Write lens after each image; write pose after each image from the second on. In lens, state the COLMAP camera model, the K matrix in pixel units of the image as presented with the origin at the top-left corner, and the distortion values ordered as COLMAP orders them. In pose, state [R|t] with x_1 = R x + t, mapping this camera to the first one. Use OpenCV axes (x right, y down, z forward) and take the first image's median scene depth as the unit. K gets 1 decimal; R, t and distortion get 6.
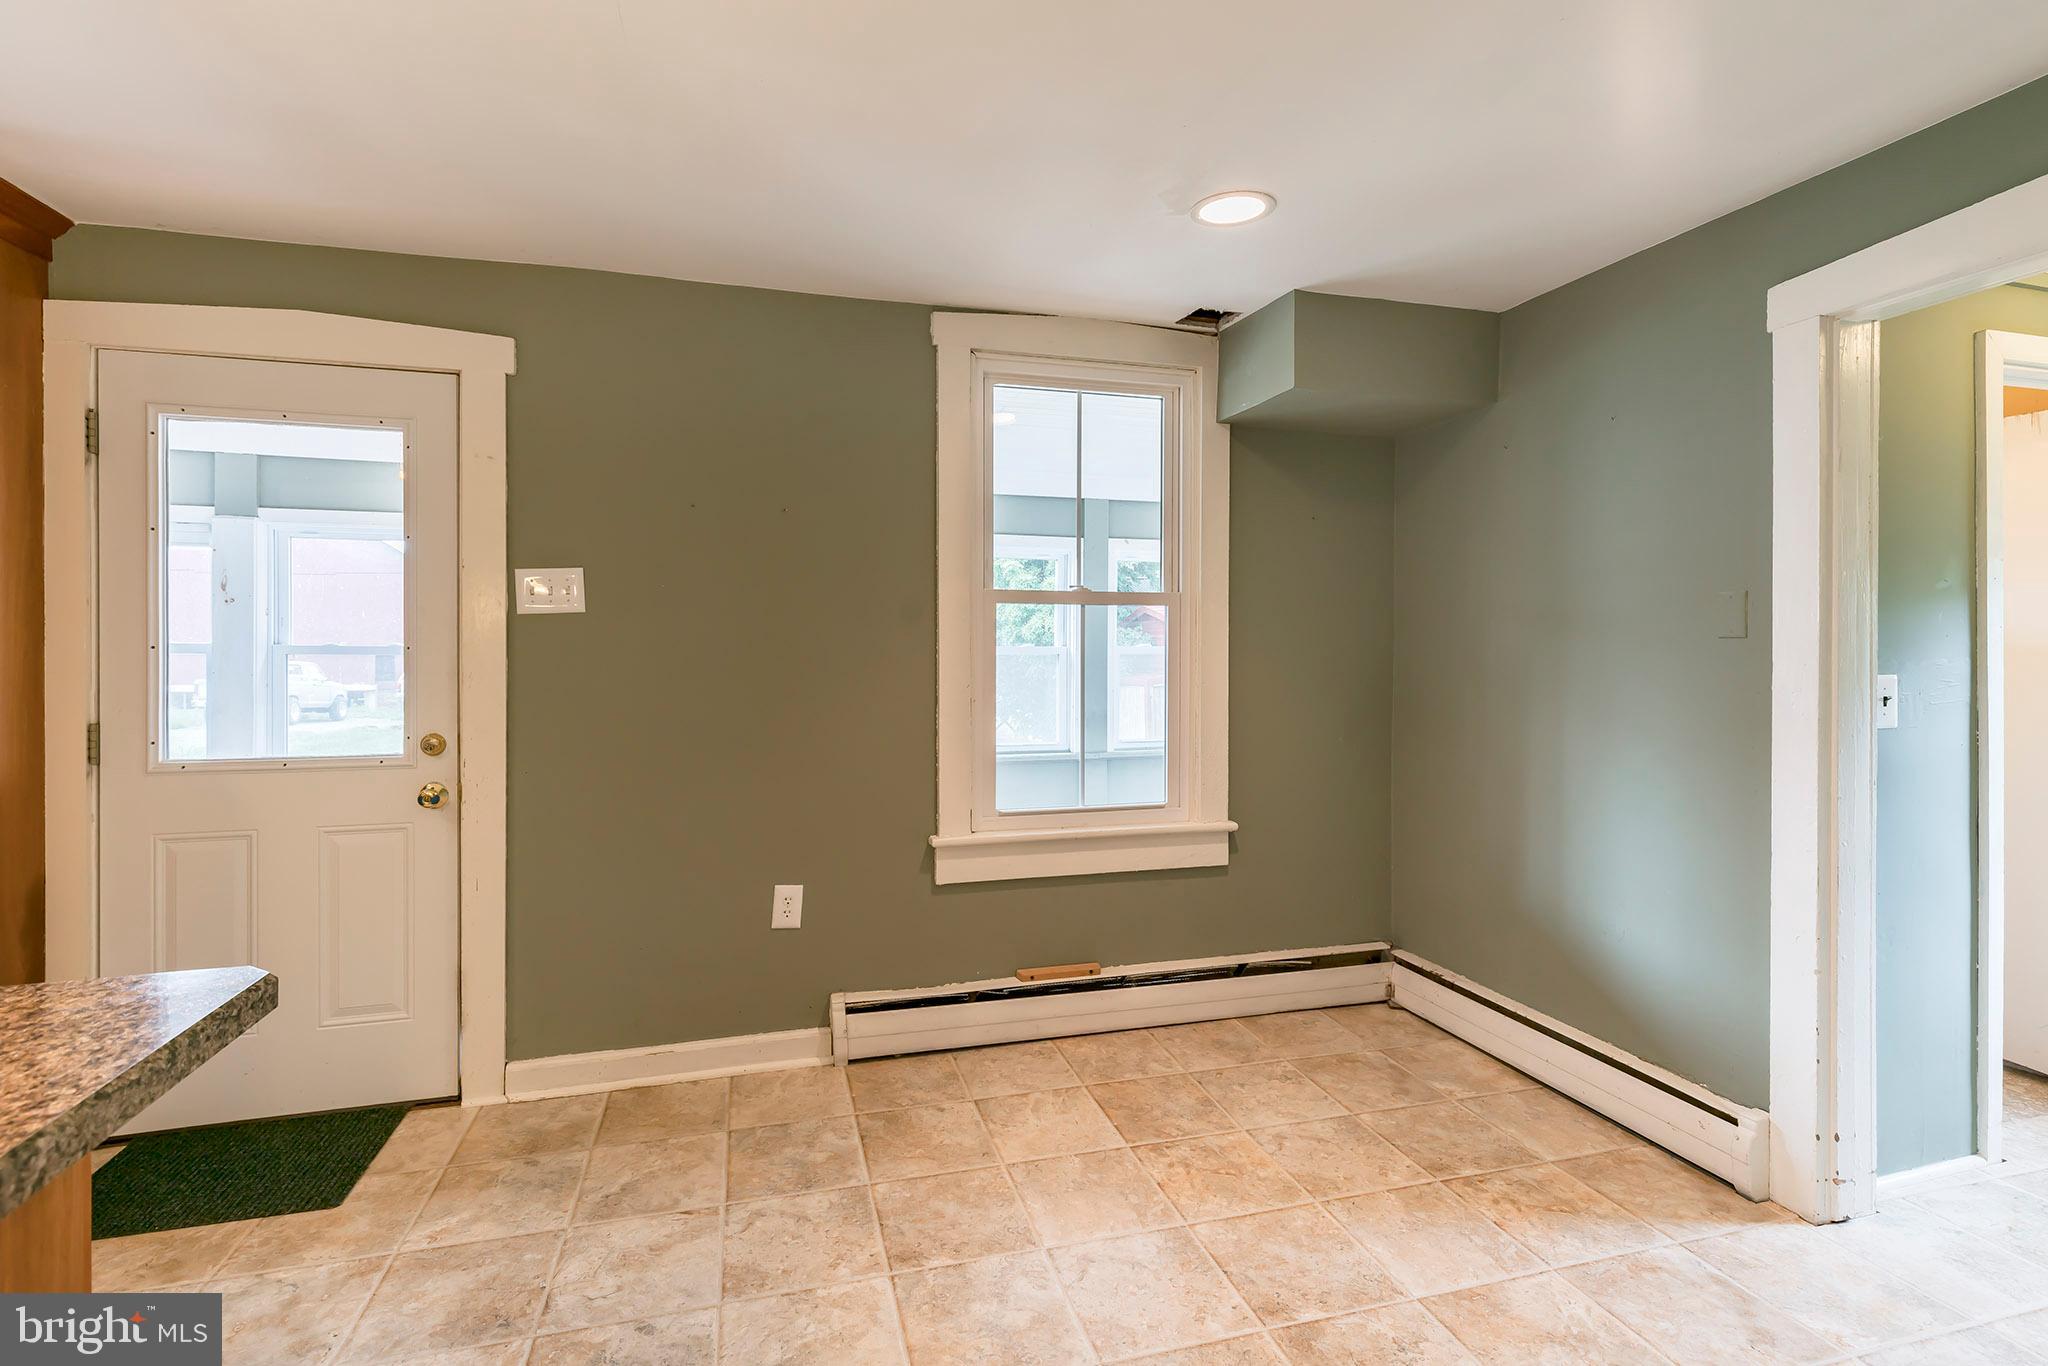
lens RADIAL K [[927.2, 0, 999.0], [0, 927.2, 654.6], [0, 0, 1]] dist [0.001396, 0.000978]
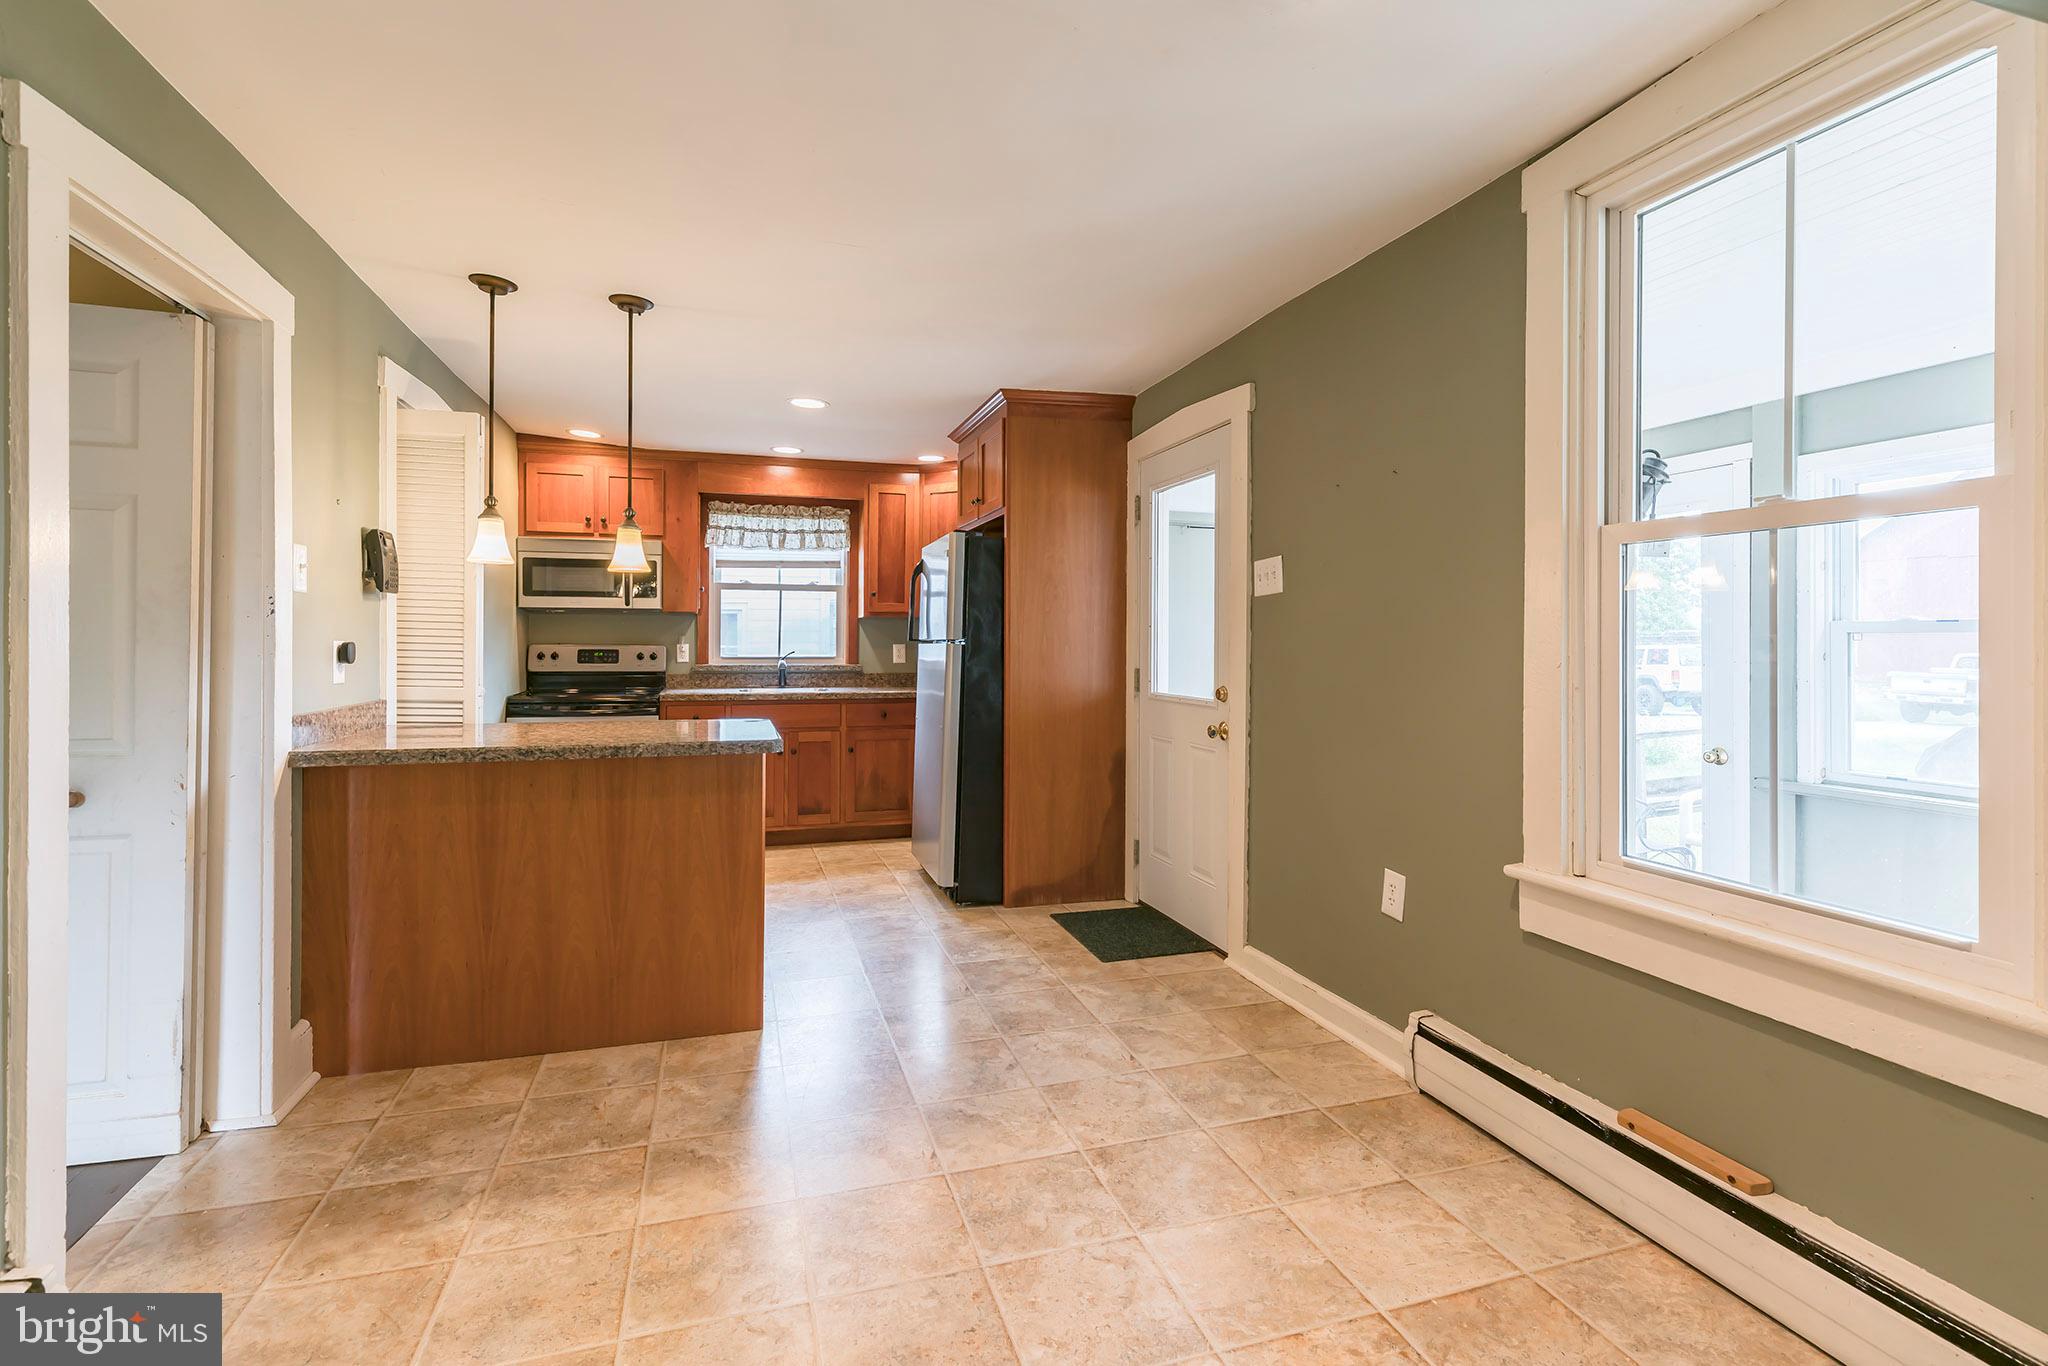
lens RADIAL K [[927.2, 0, 1004.3], [0, 927.2, 650.7], [0, 0, 1]] dist [0.001396, 0.000978]
pose [[0.038522, 0.012302, -0.999182, 0.789620], [-0.009001, 0.999888, 0.011963, 0.019197], [0.999217, 0.008533, 0.038628, 0.648682]]
